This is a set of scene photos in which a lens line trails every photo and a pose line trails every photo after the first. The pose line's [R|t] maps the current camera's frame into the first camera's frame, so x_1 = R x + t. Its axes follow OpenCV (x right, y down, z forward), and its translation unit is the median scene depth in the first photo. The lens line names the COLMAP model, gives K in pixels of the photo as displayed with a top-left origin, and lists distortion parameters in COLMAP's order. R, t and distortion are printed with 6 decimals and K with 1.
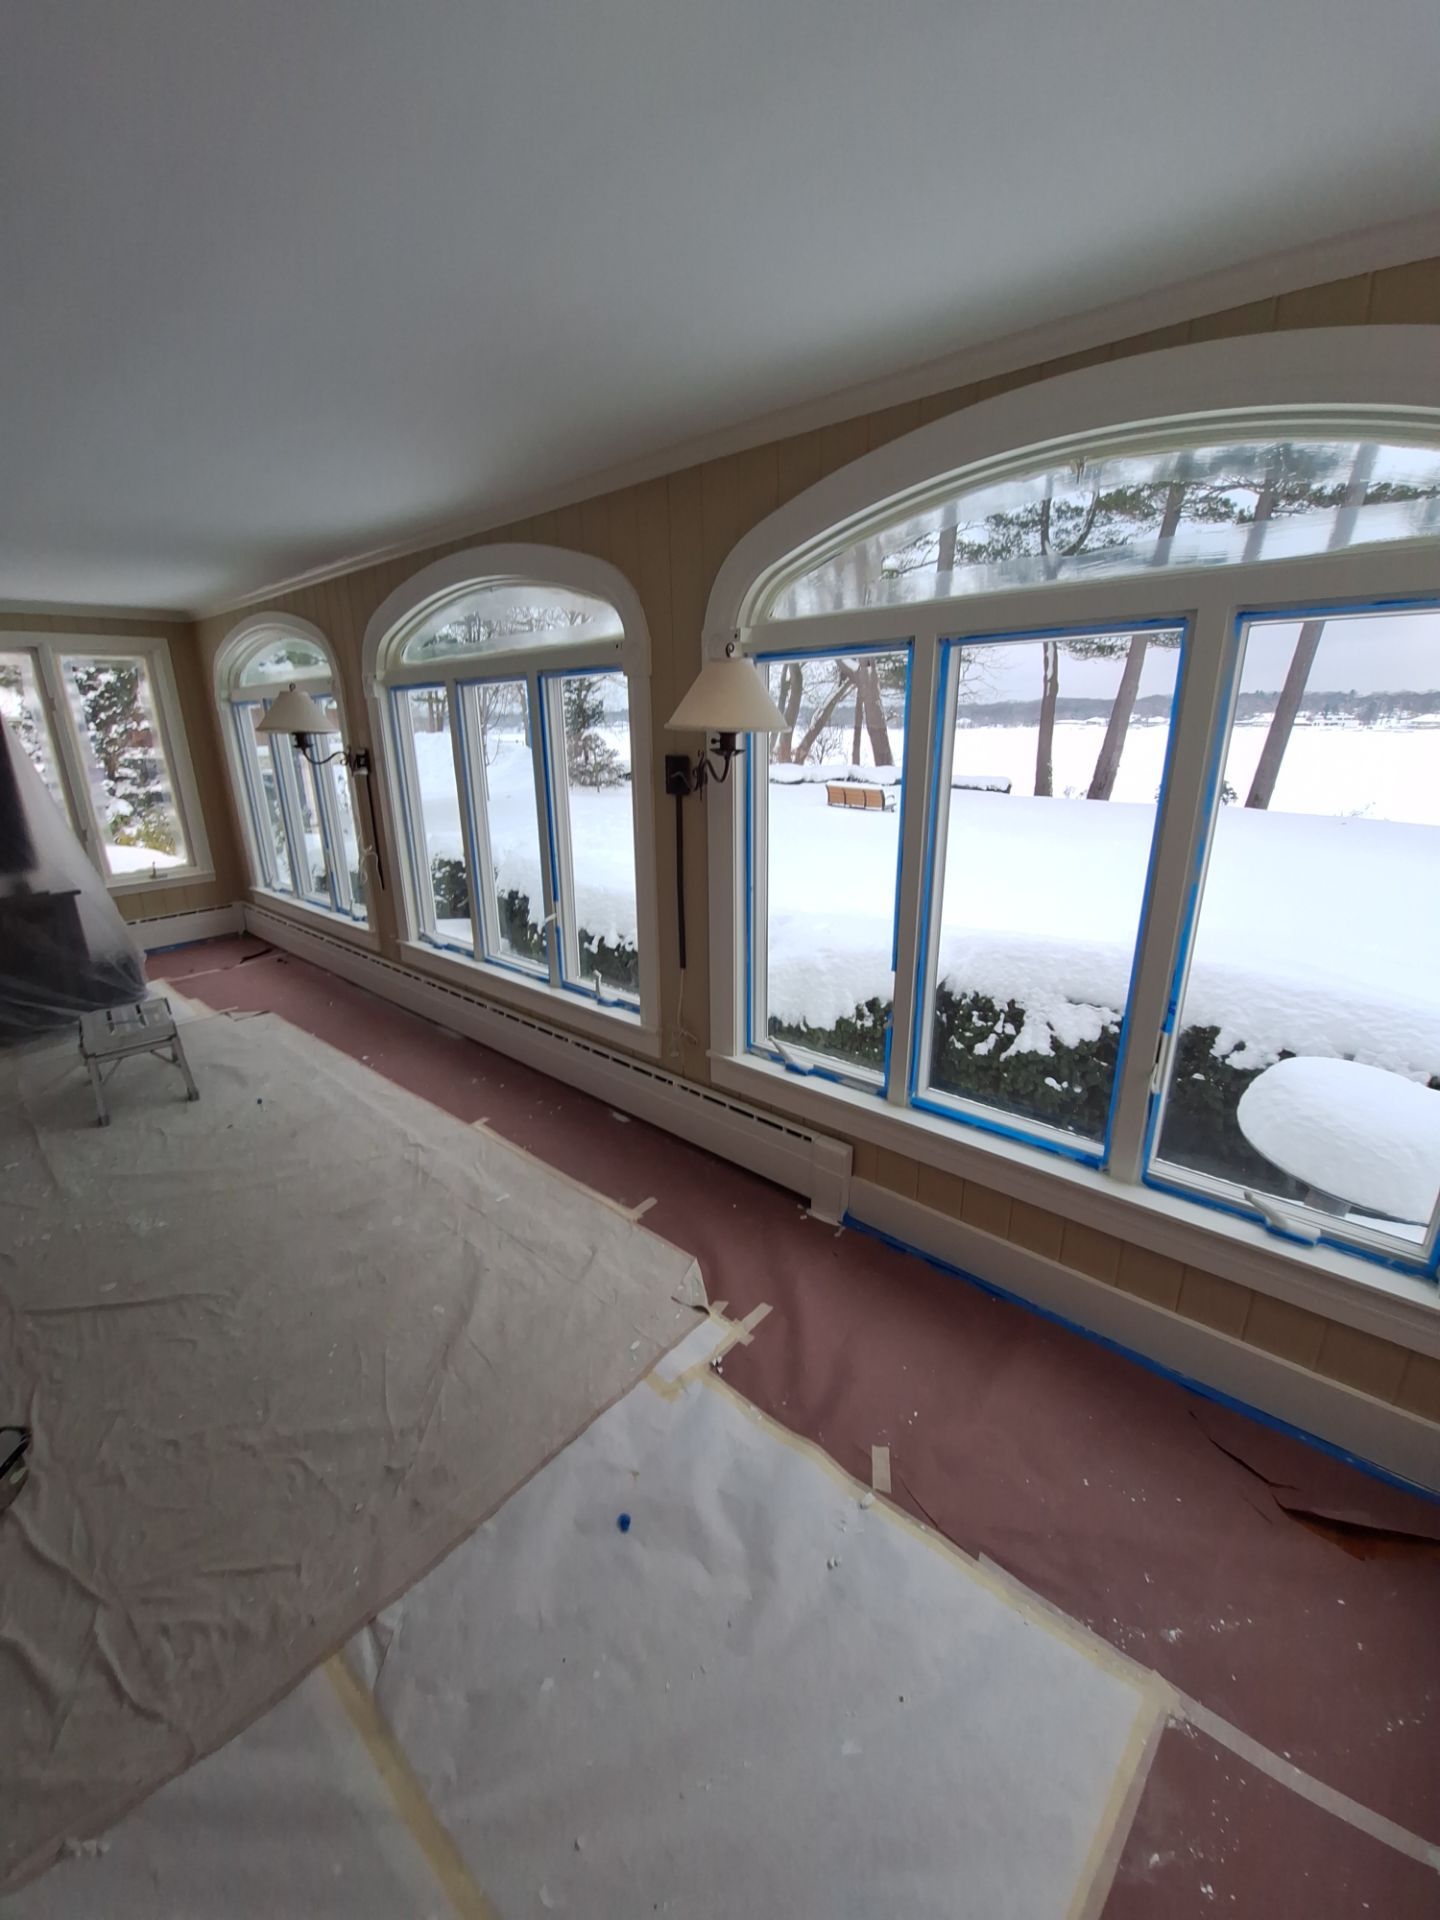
lens RADIAL K [[754.5, 0, 712.7], [0, 754.5, 953.1], [0, 0, 1]] dist [0.002880, -0.011805]
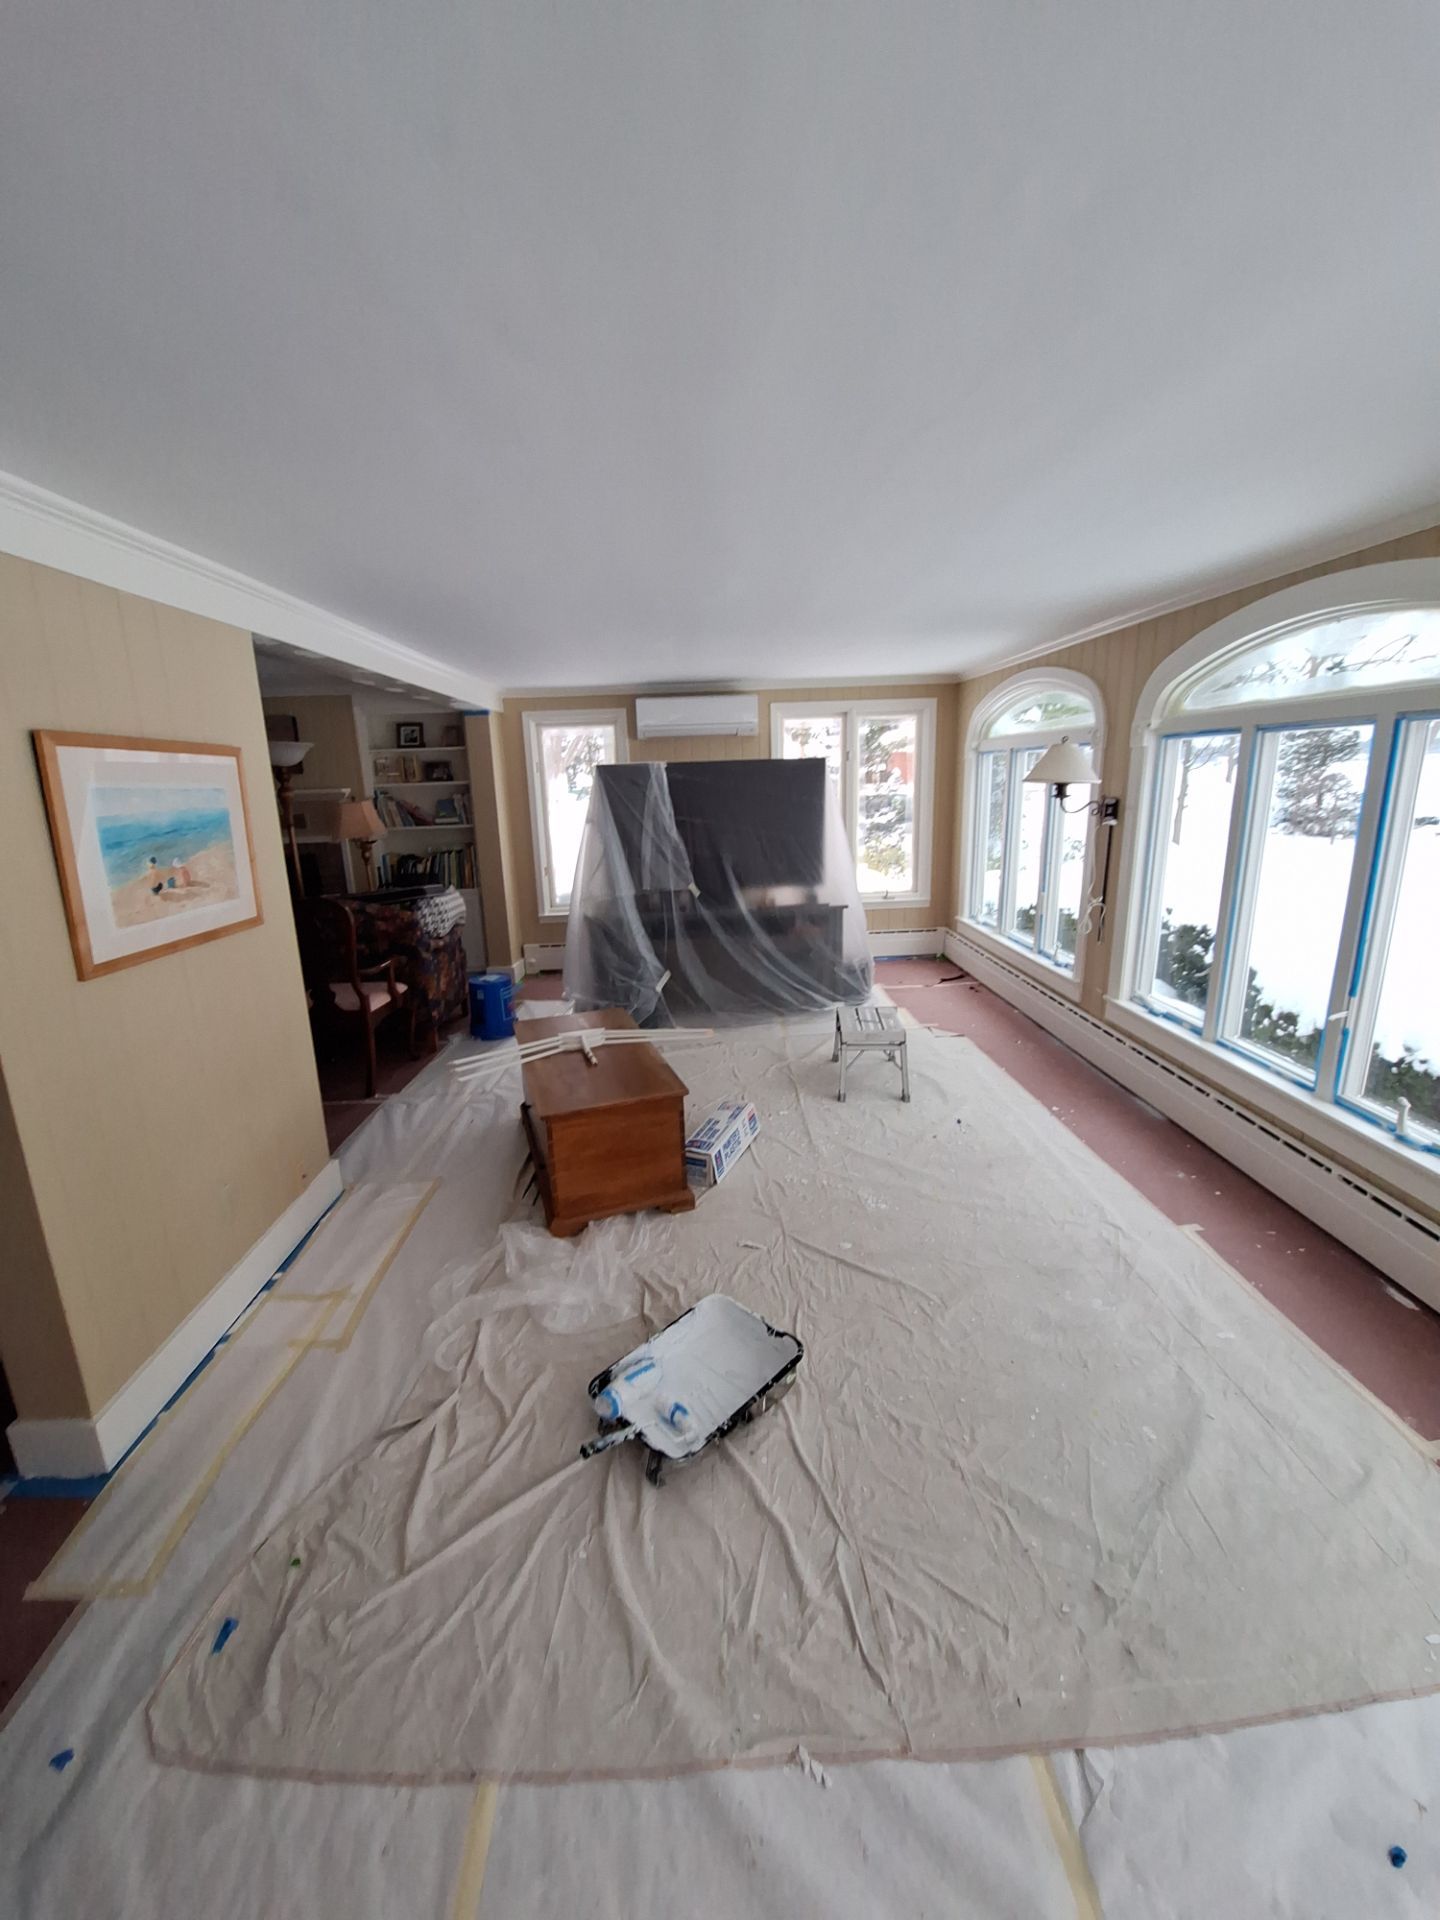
lens RADIAL K [[754.5, 0, 712.7], [0, 754.5, 953.1], [0, 0, 1]] dist [0.002880, -0.011805]
pose [[0.682971, 0.163889, -0.711822, -0.105850], [-0.196677, 0.979775, 0.036877, -0.009637], [0.703469, 0.114813, 0.701391, -0.032209]]
